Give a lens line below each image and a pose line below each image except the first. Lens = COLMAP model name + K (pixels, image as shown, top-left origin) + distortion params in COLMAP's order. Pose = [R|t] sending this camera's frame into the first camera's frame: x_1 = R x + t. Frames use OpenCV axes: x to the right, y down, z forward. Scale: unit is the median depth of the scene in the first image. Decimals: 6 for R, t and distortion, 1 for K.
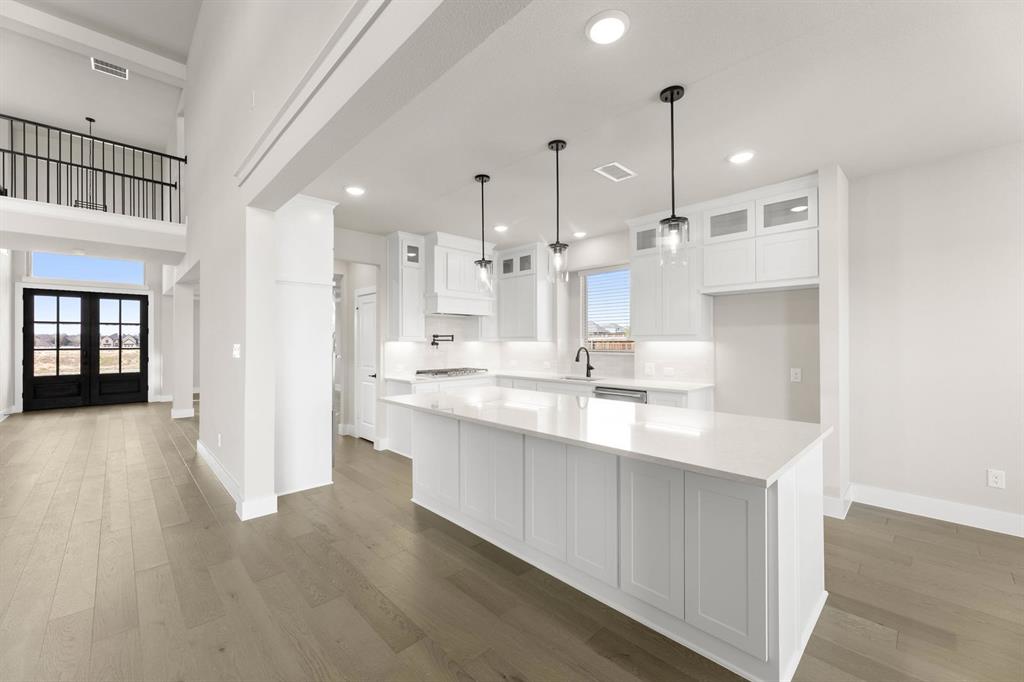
lens RADIAL K [[411.2, 0, 521.4], [0, 411.2, 339.0], [0, 0, 1]] dist [0.000638, -0.000914]
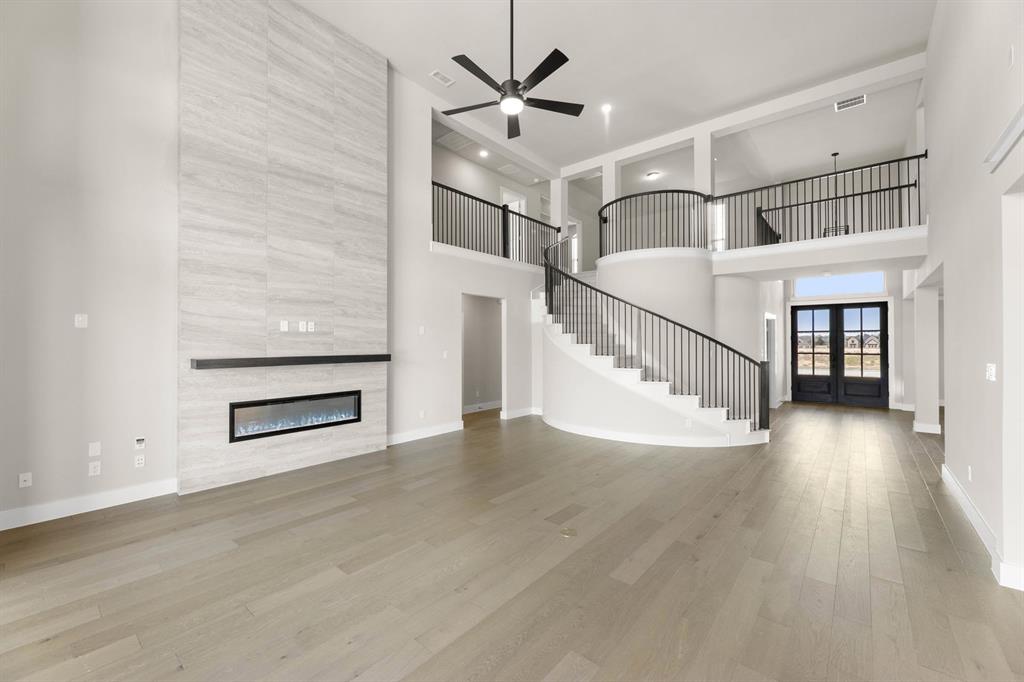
lens RADIAL K [[411.2, 0, 506.3], [0, 411.2, 336.4], [0, 0, 1]] dist [0.000638, -0.000914]
pose [[0.082681, -0.012316, -0.996500, 0.021172], [-0.000732, 0.999923, -0.012419, -0.014577], [0.996576, 0.001756, 0.082665, -0.014943]]
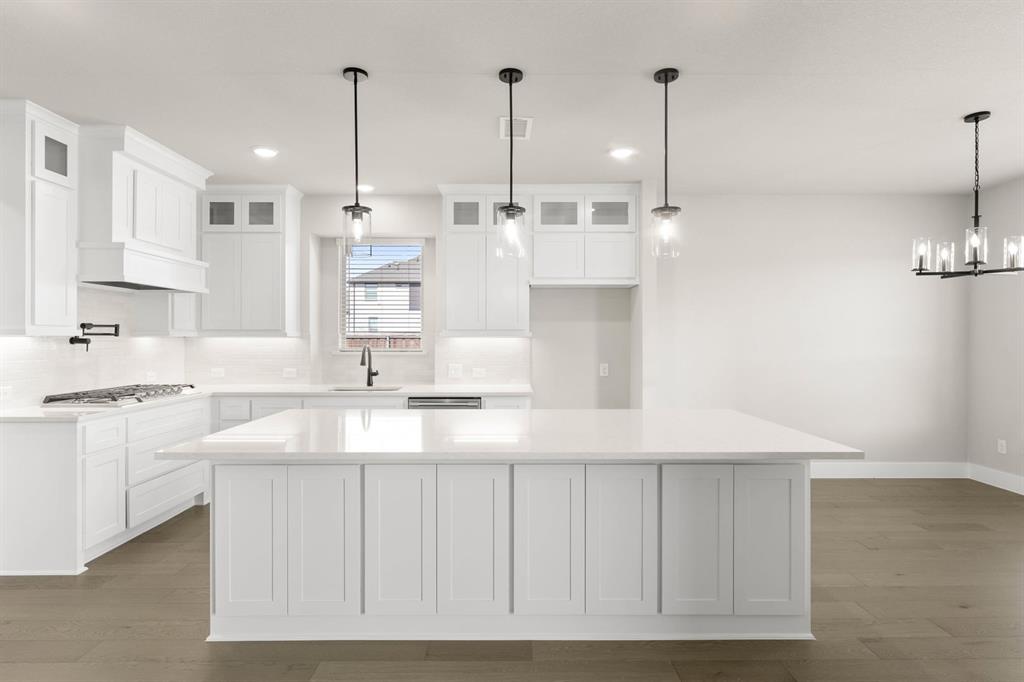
lens RADIAL K [[515.4, 0, 515.0], [0, 515.4, 336.4], [0, 0, 1]] dist [-0.003737, -0.000528]
pose [[0.696063, 0.005340, 0.717960, -0.313695], [-0.006037, 0.999981, -0.001585, 0.004145], [-0.717955, -0.003231, 0.696082, 0.181717]]
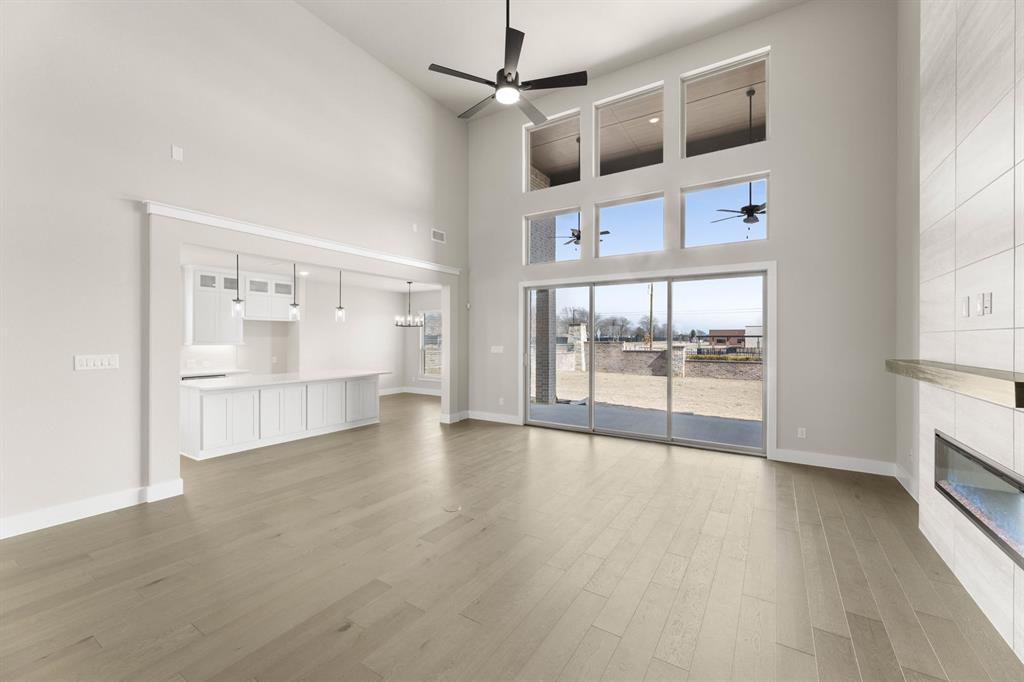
lens RADIAL K [[411.2, 0, 515.6], [0, 411.2, 341.8], [0, 0, 1]] dist [0.000638, -0.000914]
pose [[-0.234870, -0.005412, 0.972012, -1.312074], [-0.006419, 0.999971, 0.004017, -0.019489], [-0.972006, -0.005295, -0.234898, 0.184122]]
